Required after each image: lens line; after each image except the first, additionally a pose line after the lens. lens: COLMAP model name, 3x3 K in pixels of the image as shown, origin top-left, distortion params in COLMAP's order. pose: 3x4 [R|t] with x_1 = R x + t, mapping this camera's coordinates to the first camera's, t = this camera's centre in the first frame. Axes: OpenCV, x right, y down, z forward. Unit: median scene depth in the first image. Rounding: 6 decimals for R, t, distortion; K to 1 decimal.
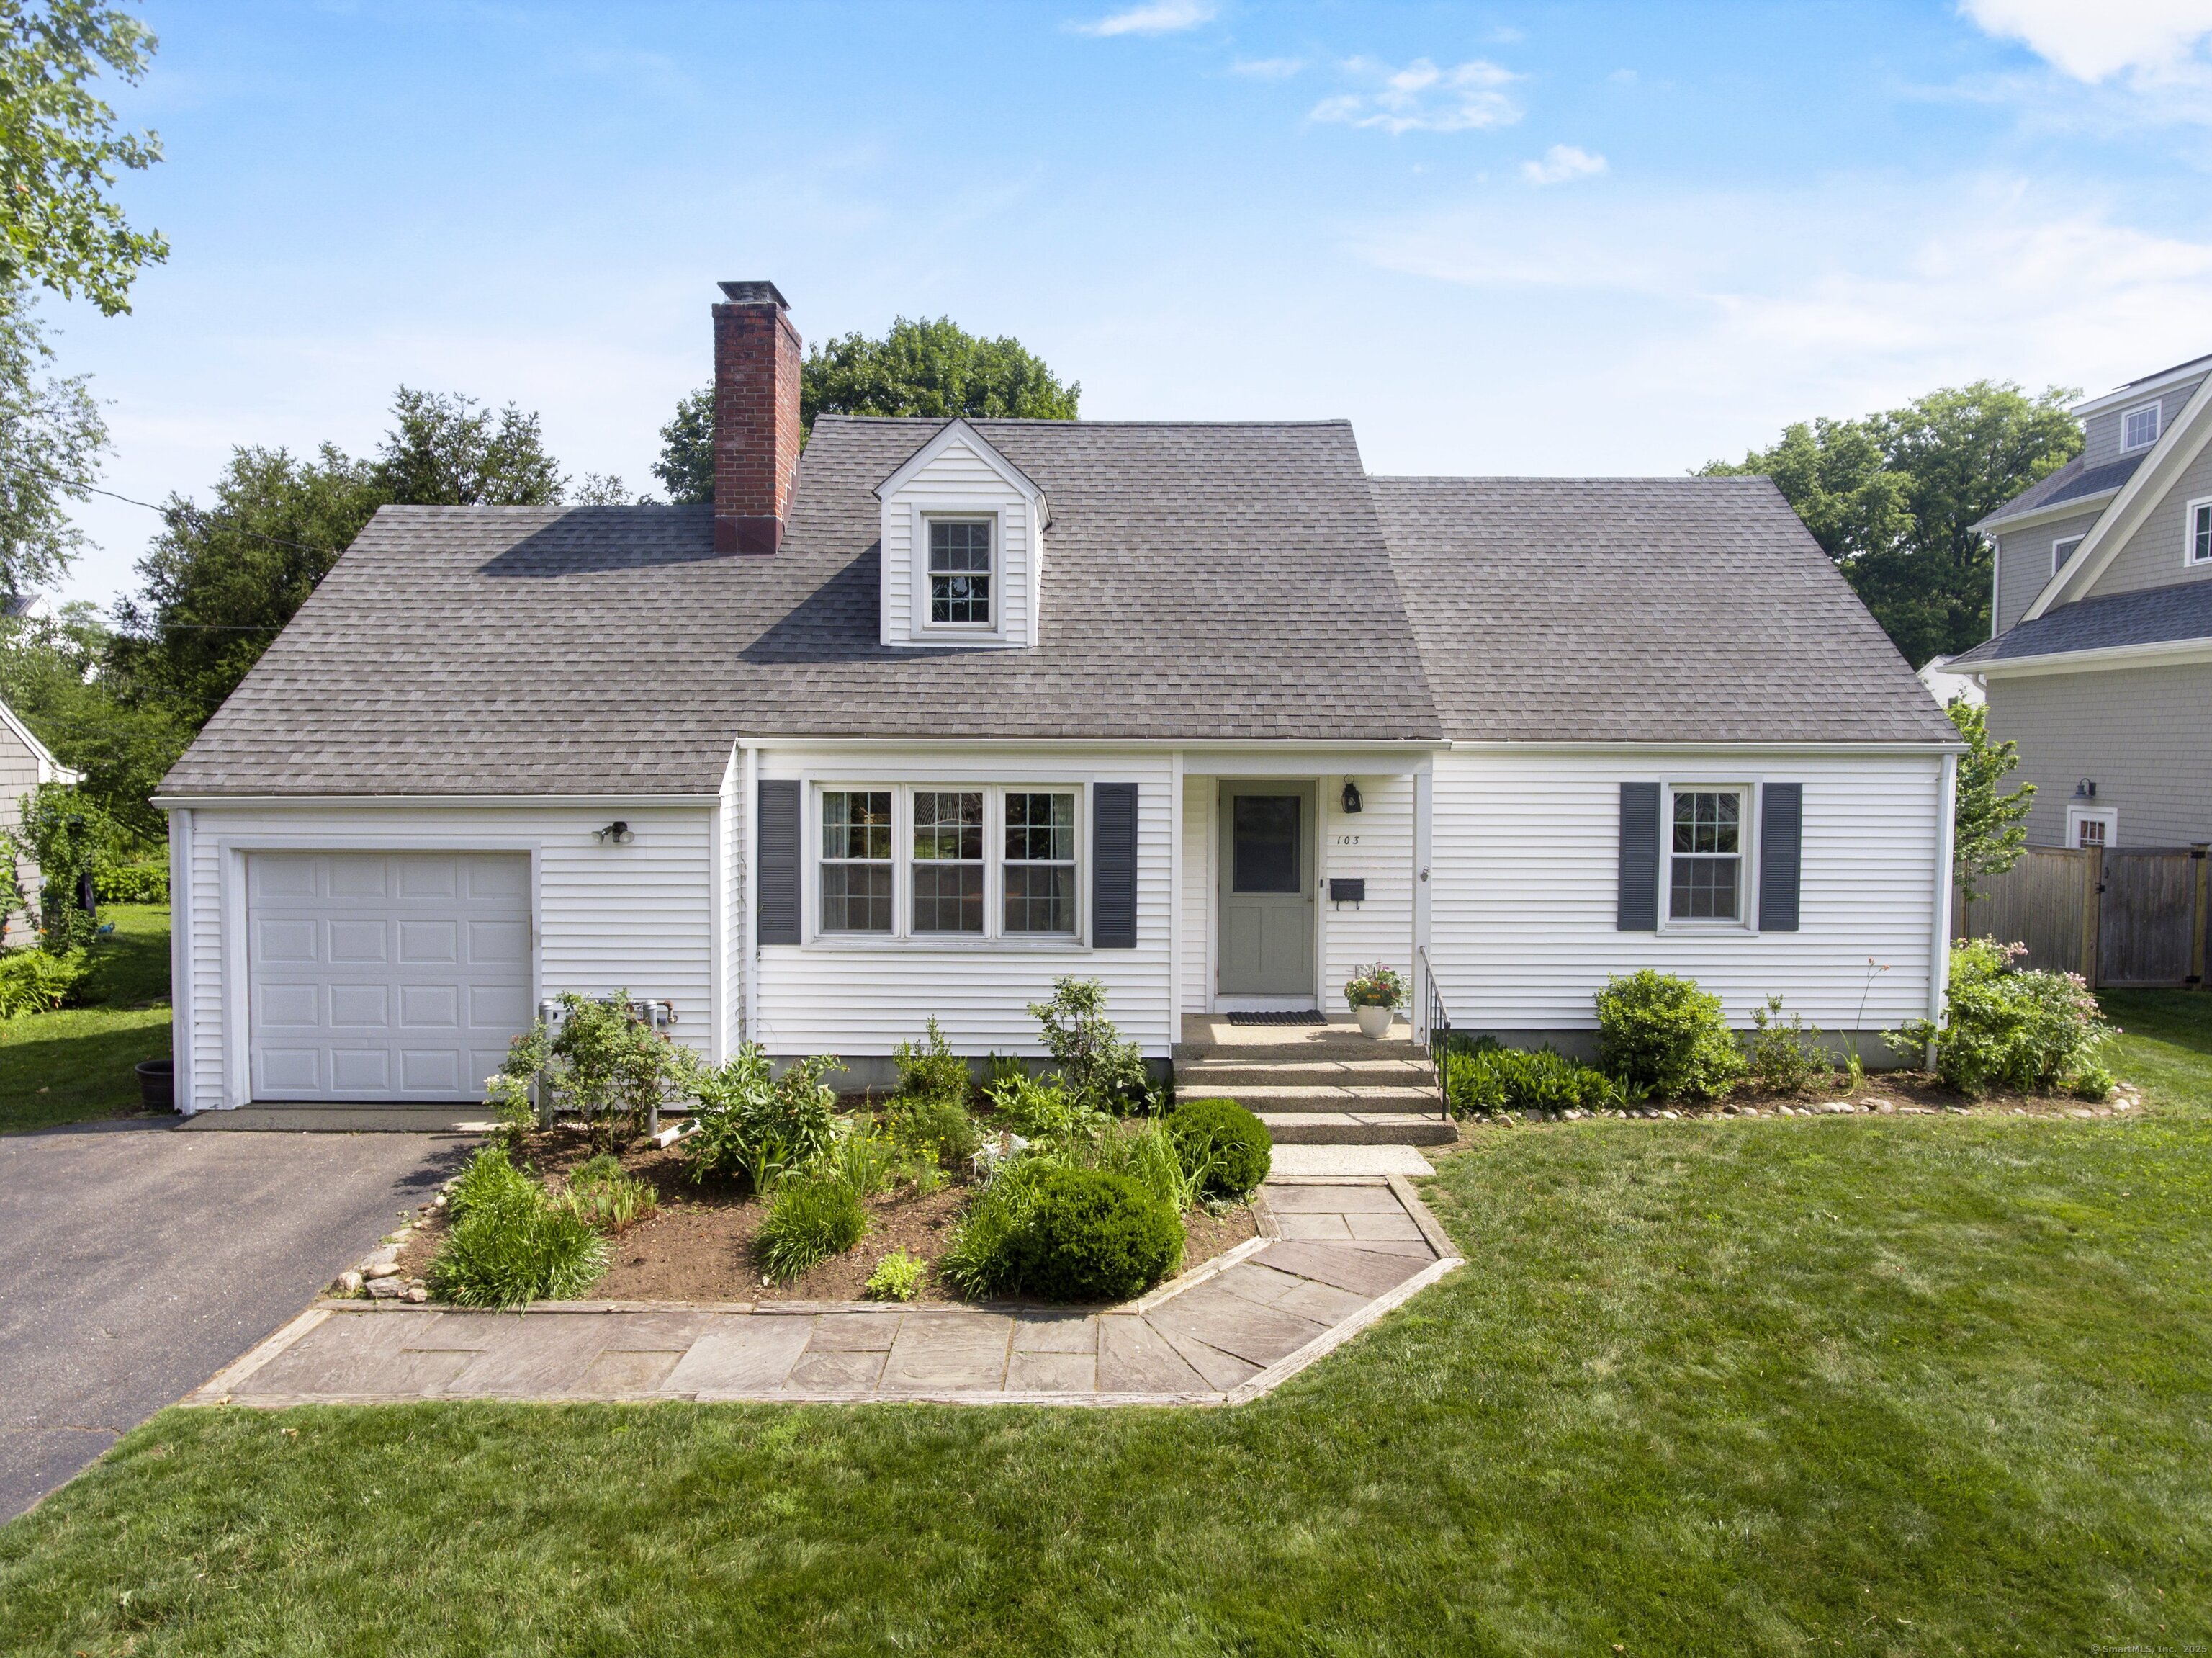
lens RADIAL K [[1293.2, 0, 1103.6], [0, 1293.2, 825.2], [0, 0, 1]] dist [0.009309, 0.002236]
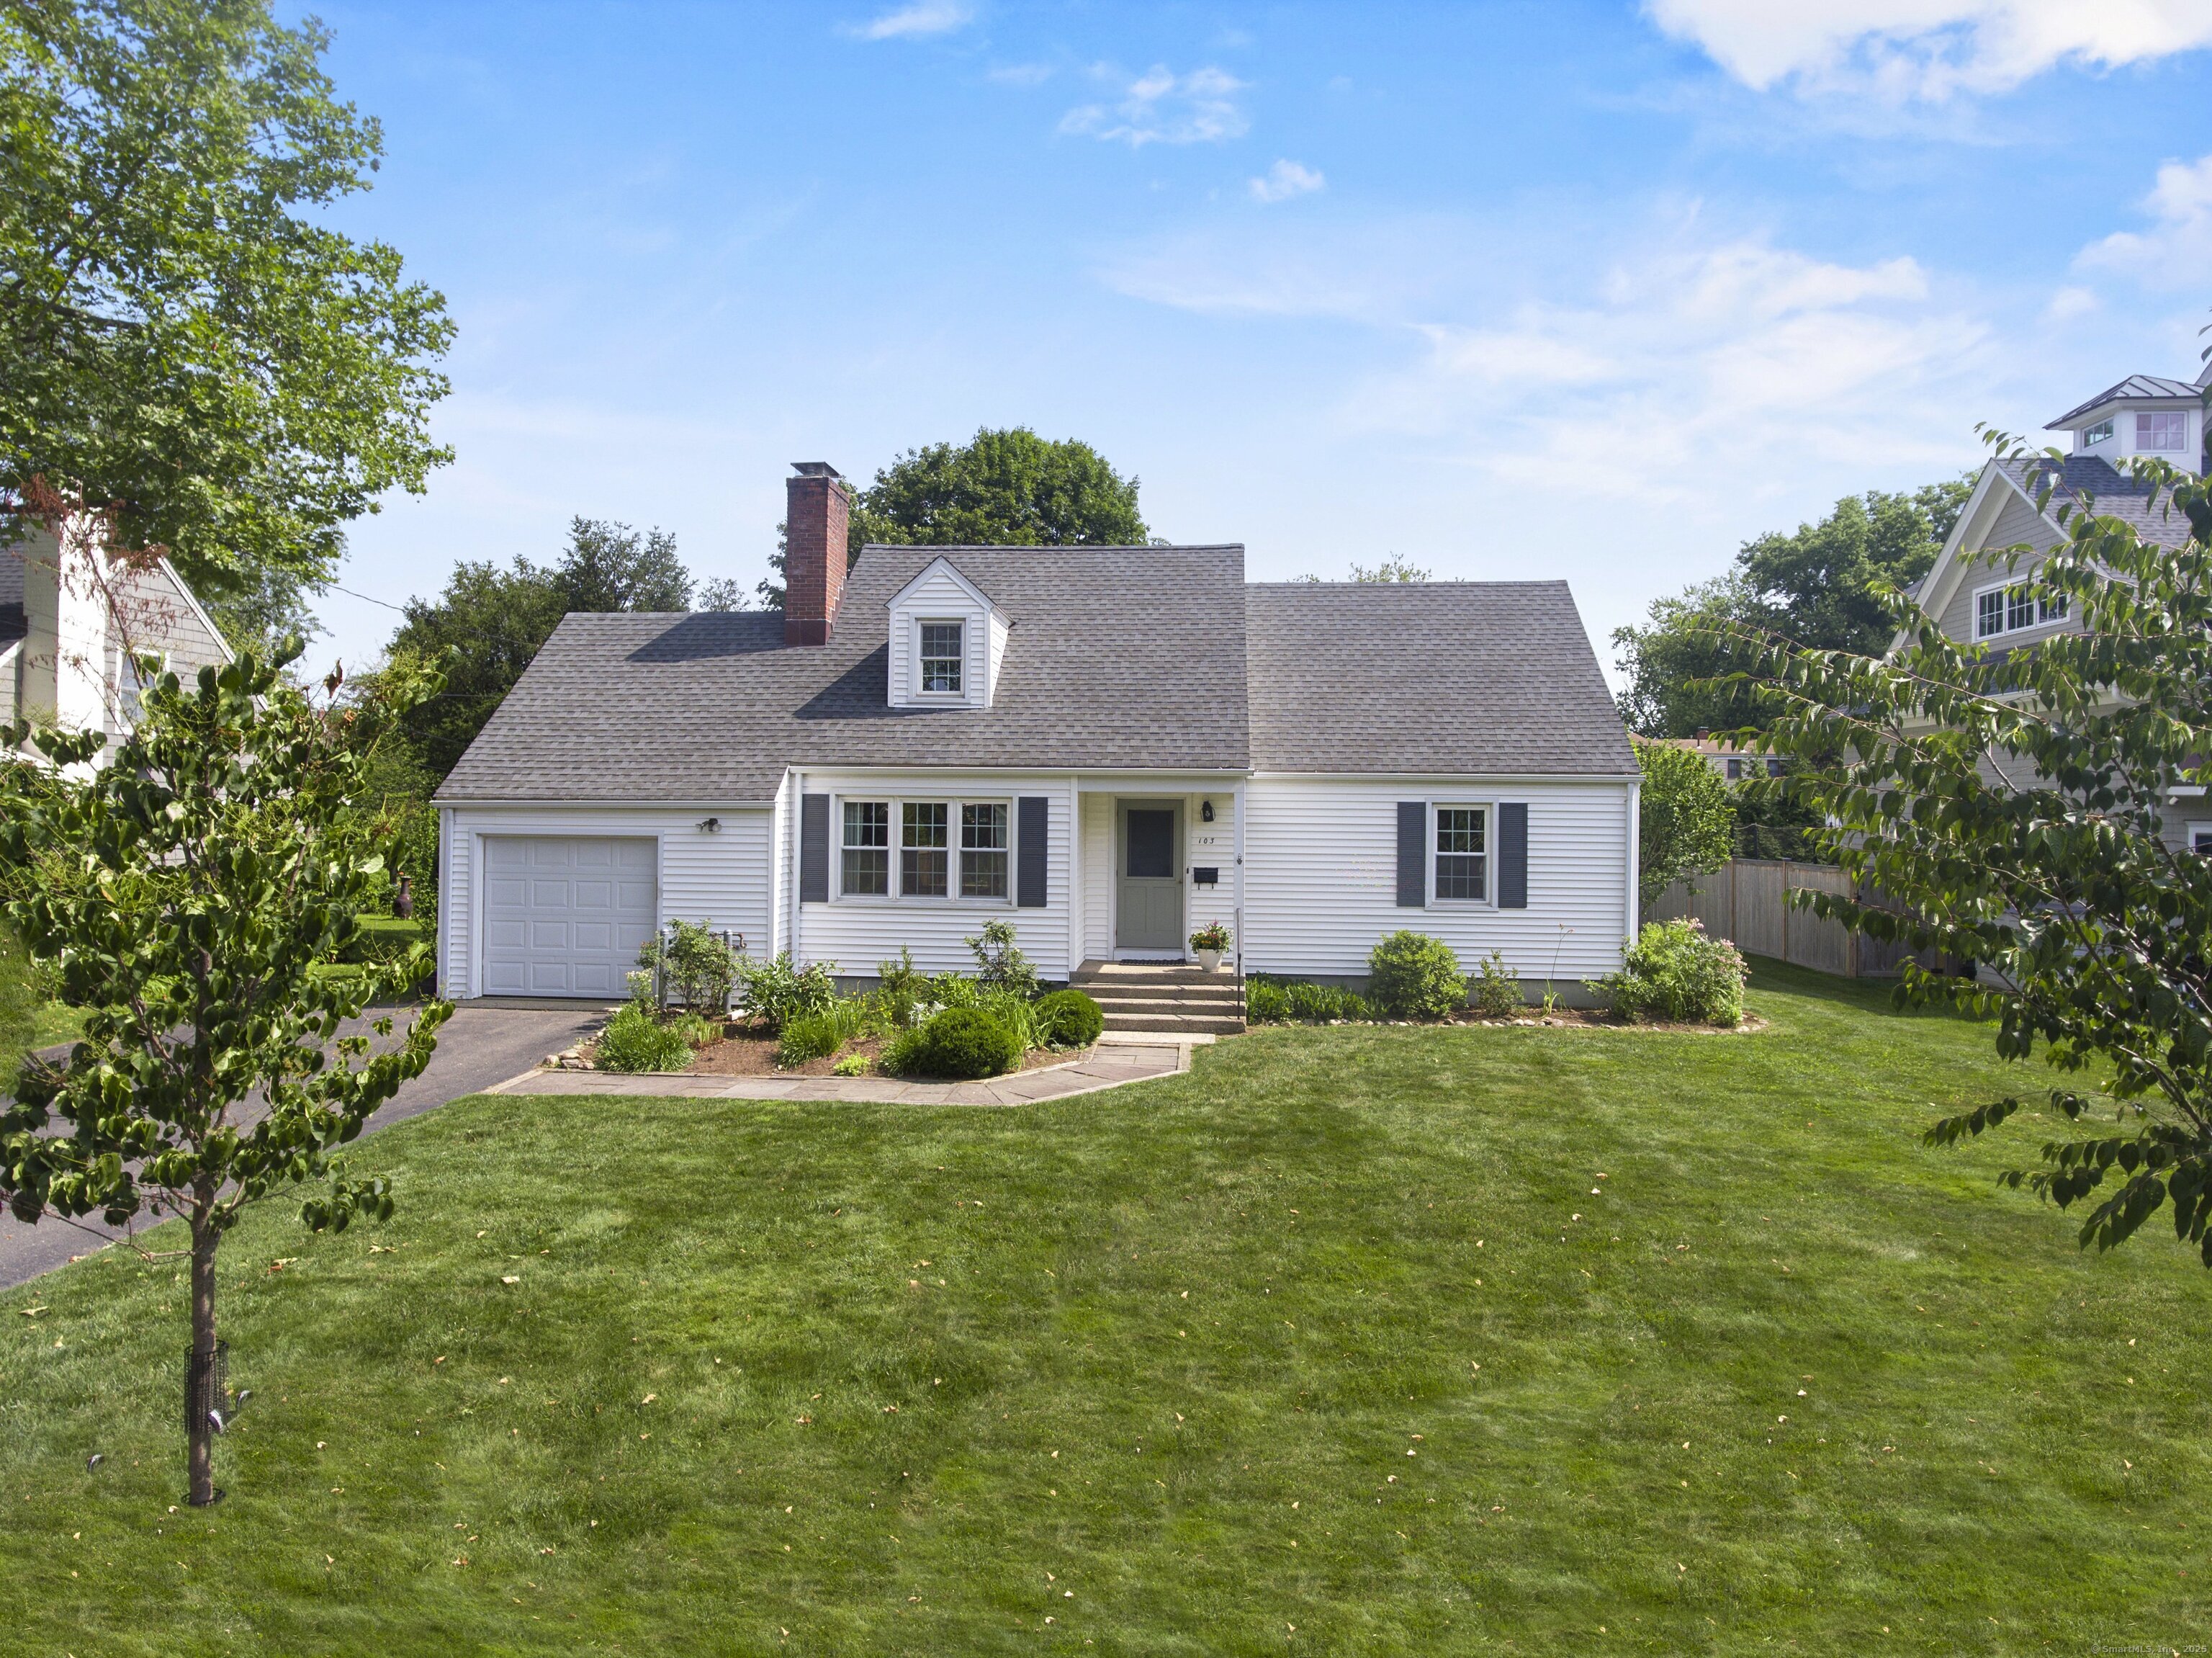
lens RADIAL K [[1293.2, 0, 1108.5], [0, 1293.2, 827.2], [0, 0, 1]] dist [0.009309, 0.002236]
pose [[0.996254, 0.007041, -0.086185, 0.212169], [-0.011125, 0.998833, -0.047002, 0.067768], [0.085753, 0.047785, 0.995170, -0.460856]]
